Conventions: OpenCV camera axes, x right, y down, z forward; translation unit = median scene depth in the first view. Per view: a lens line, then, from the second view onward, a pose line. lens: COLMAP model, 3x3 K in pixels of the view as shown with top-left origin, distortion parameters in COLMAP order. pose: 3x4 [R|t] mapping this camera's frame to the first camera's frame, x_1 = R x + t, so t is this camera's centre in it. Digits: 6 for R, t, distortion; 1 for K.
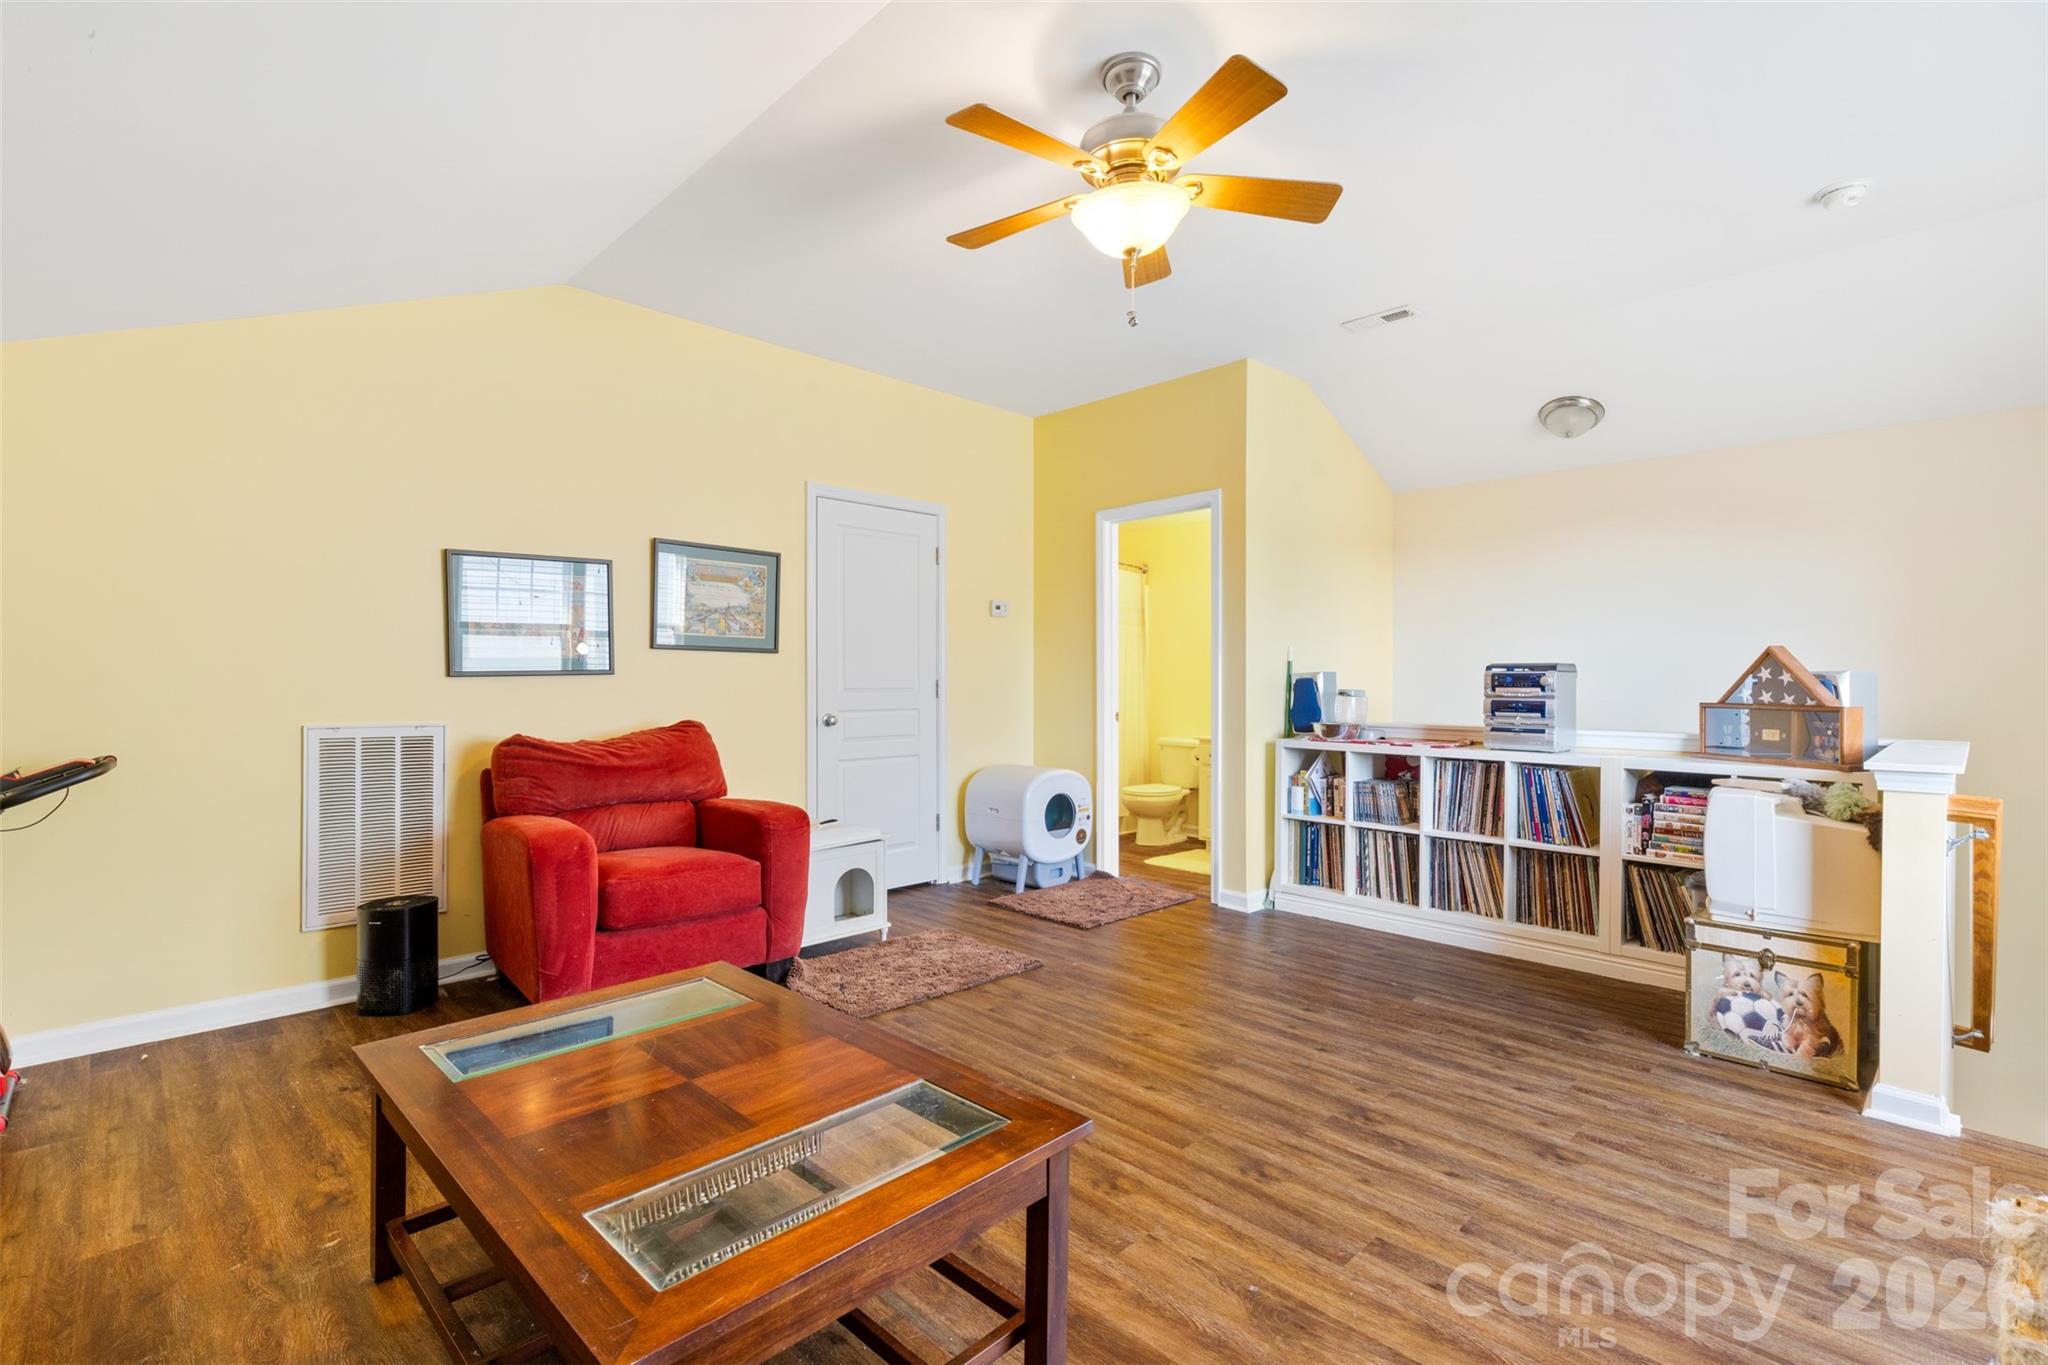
lens RADIAL K [[920.2, 0, 1035.2], [0, 920.2, 681.1], [0, 0, 1]] dist [0.007361, -0.000567]
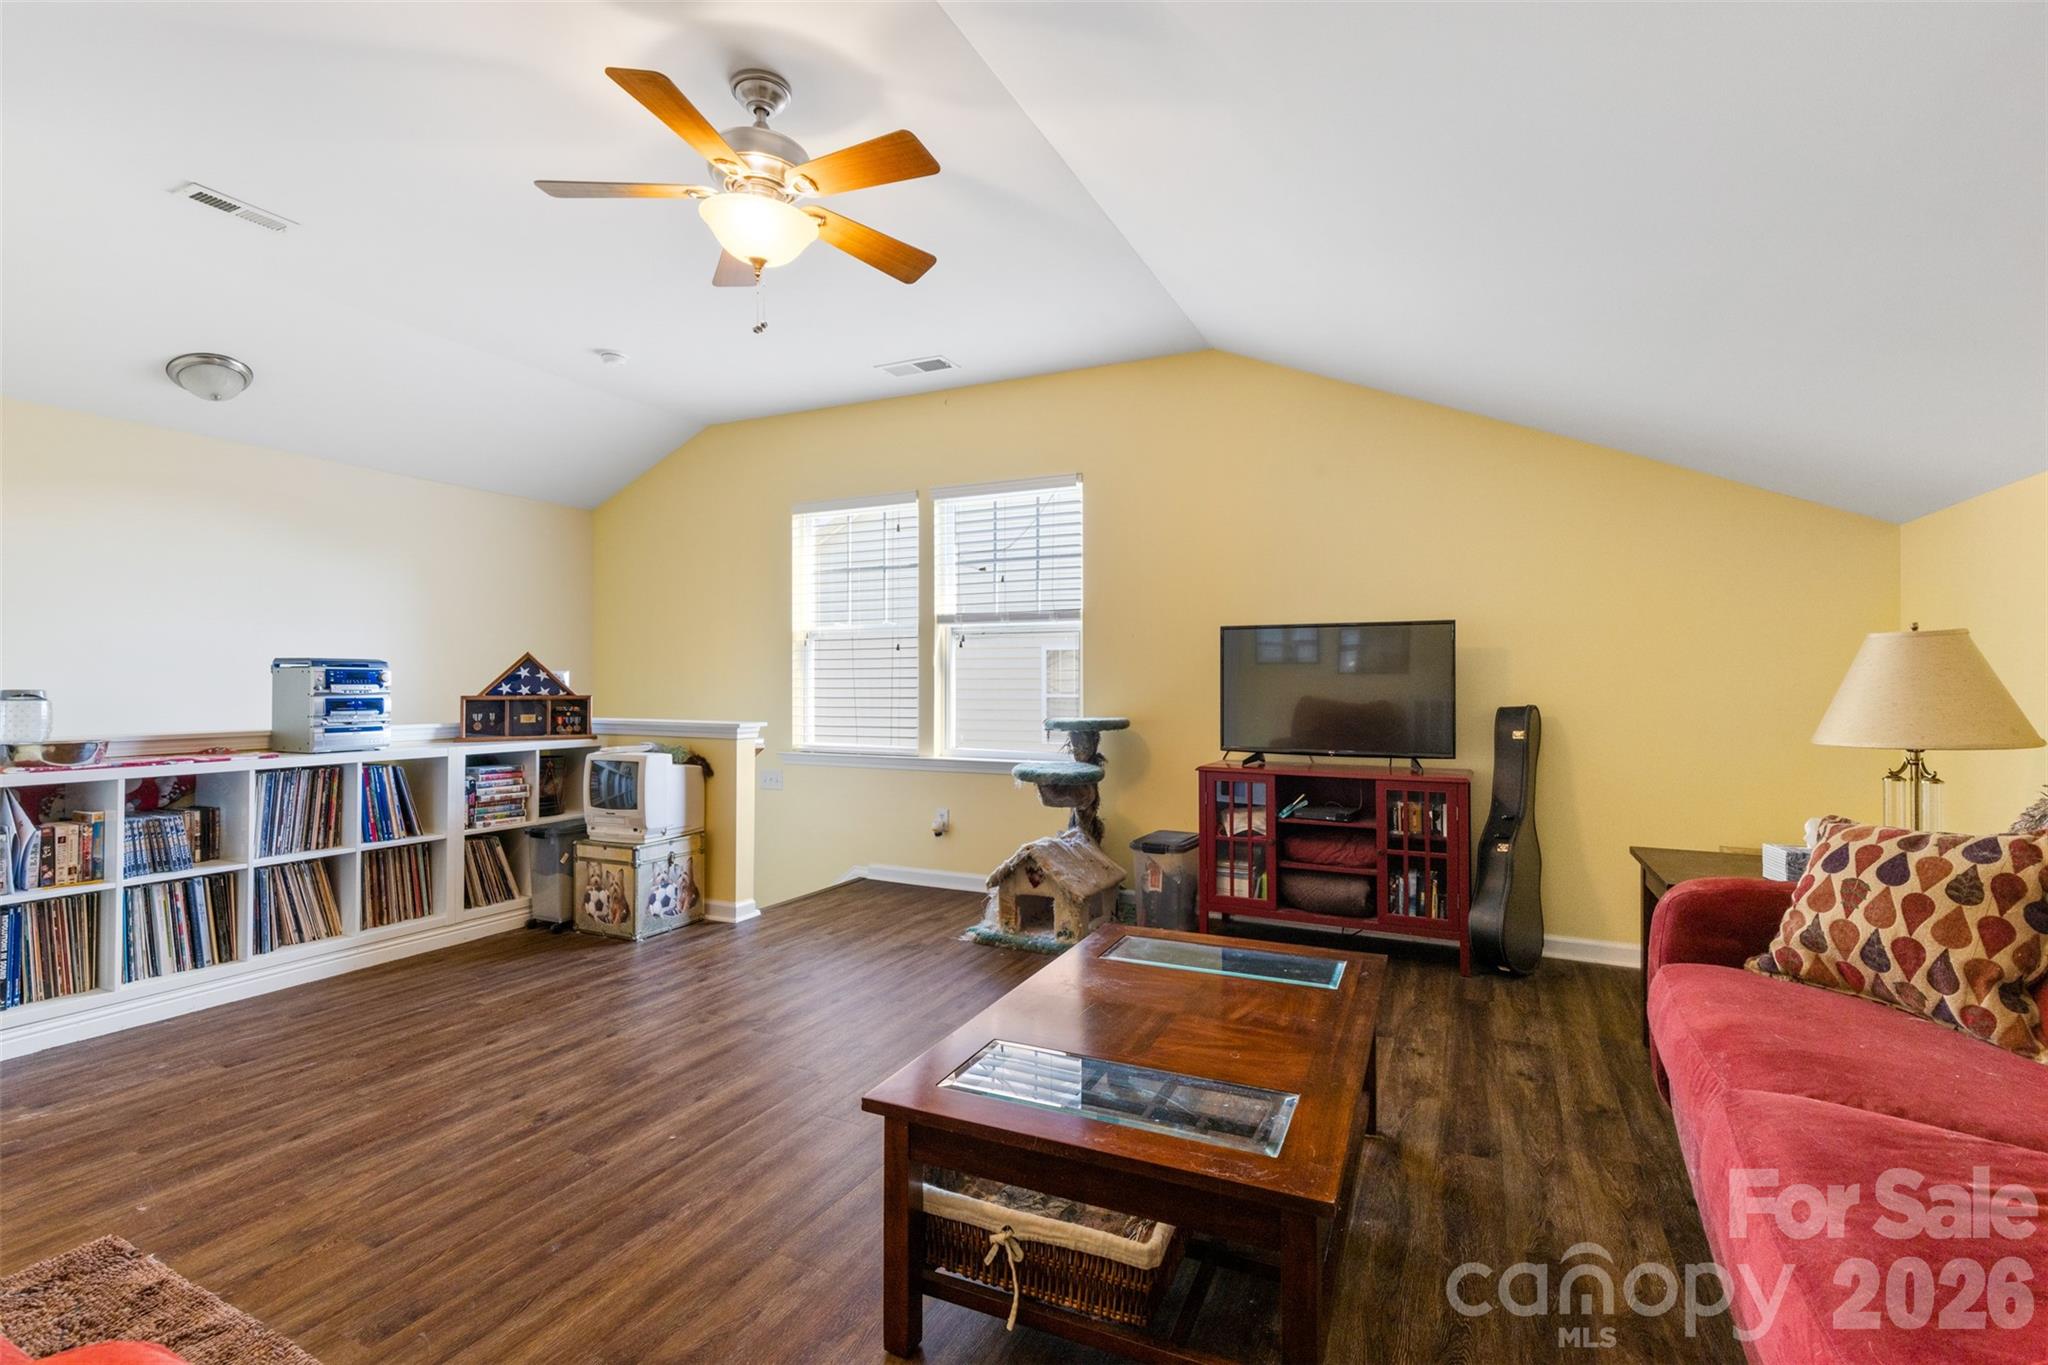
lens RADIAL K [[943.2, 0, 1024.0], [0, 943.2, 682.5], [0, 0, 1]] dist [0.001839, -0.000124]
pose [[-0.335963, -0.005563, 0.941859, -0.642121], [-0.003768, 0.999982, 0.004562, -0.002147], [-0.941868, -0.002016, -0.335978, 0.702071]]
